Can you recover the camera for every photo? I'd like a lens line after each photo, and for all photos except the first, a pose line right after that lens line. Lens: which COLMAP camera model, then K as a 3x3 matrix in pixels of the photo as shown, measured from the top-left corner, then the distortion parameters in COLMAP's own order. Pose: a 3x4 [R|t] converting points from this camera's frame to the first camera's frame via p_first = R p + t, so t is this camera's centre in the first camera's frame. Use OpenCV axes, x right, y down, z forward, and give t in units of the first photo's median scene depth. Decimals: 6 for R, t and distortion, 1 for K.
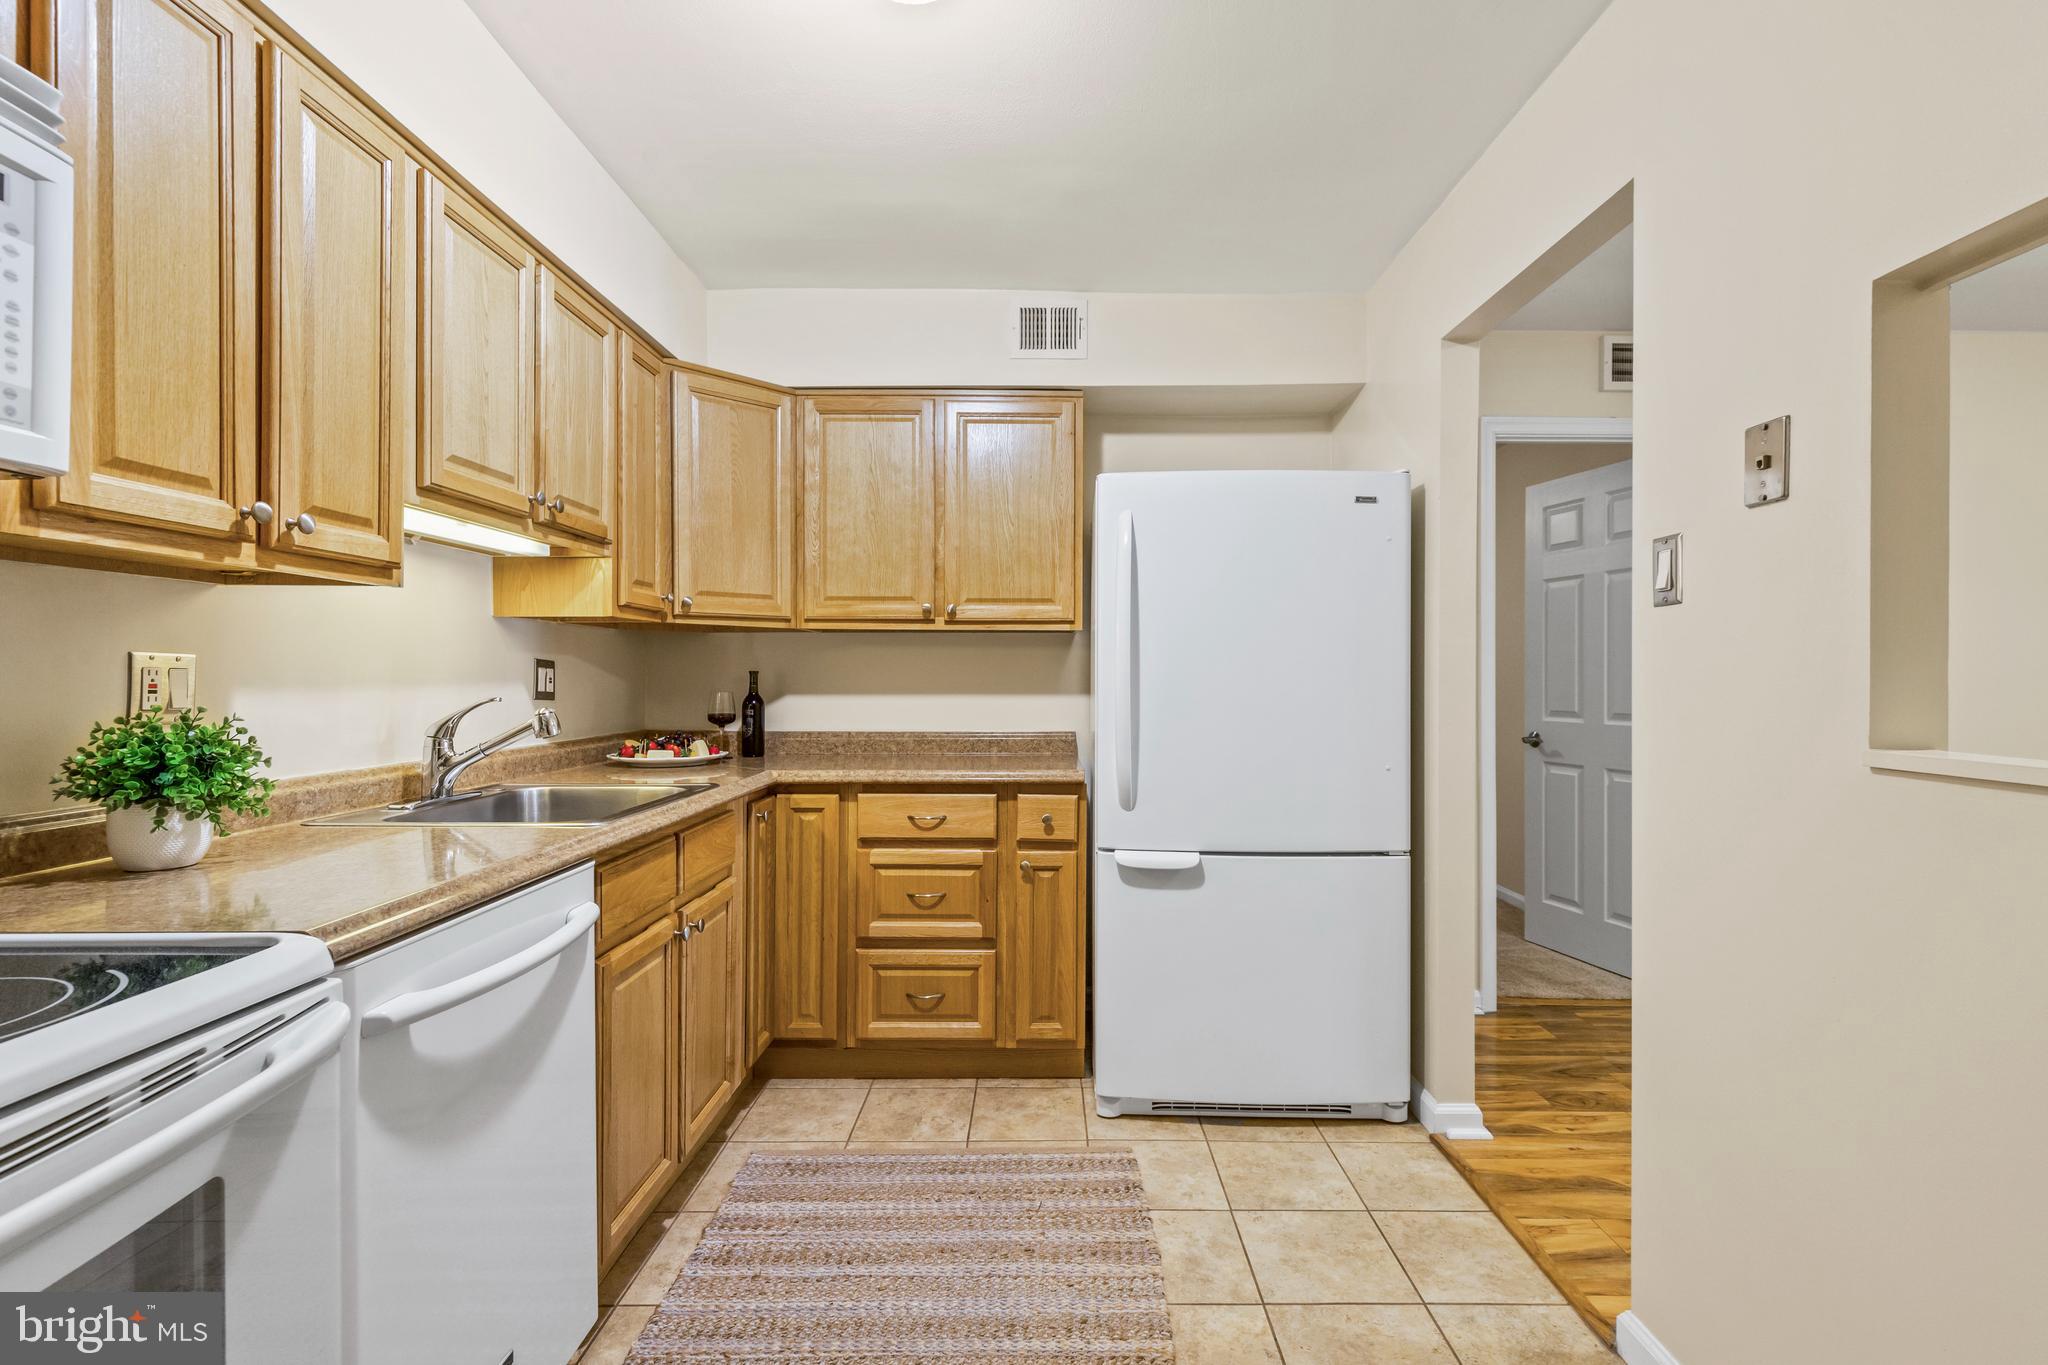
lens RADIAL K [[921.1, 0, 1043.6], [0, 921.1, 678.5], [0, 0, 1]] dist [0.003112, -0.000873]
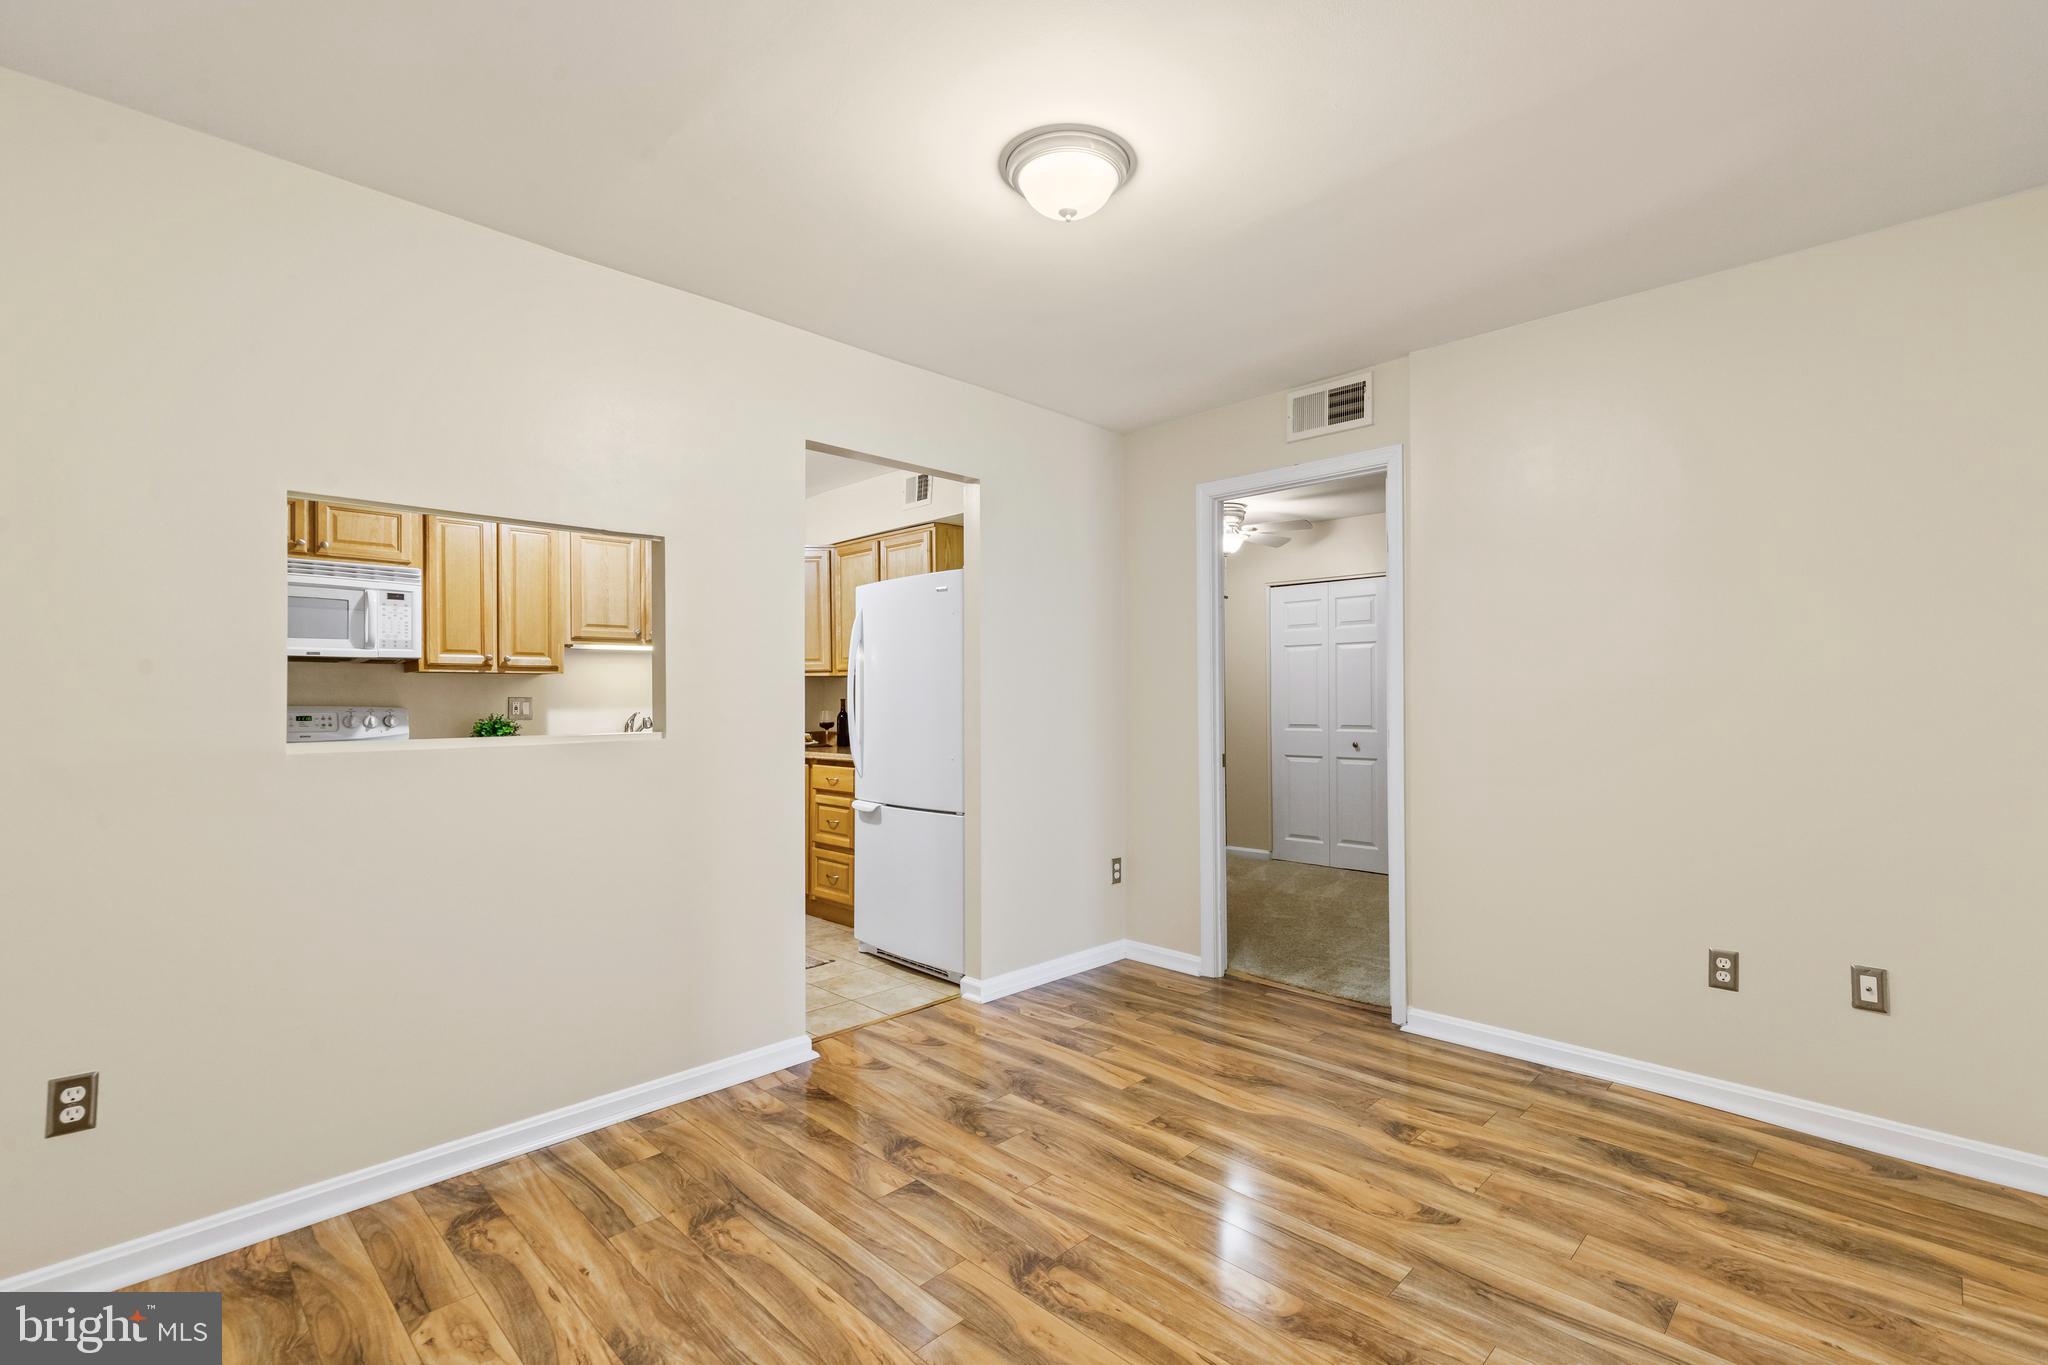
lens RADIAL K [[921.9, 0, 1044.9], [0, 921.9, 698.2], [0, 0, 1]] dist [0.001506, 0.000028]
pose [[0.714589, -0.008158, -0.699497, 1.454789], [0.006571, 0.999966, -0.004949, 0.002161], [0.699514, -0.001060, 0.714618, -0.011544]]
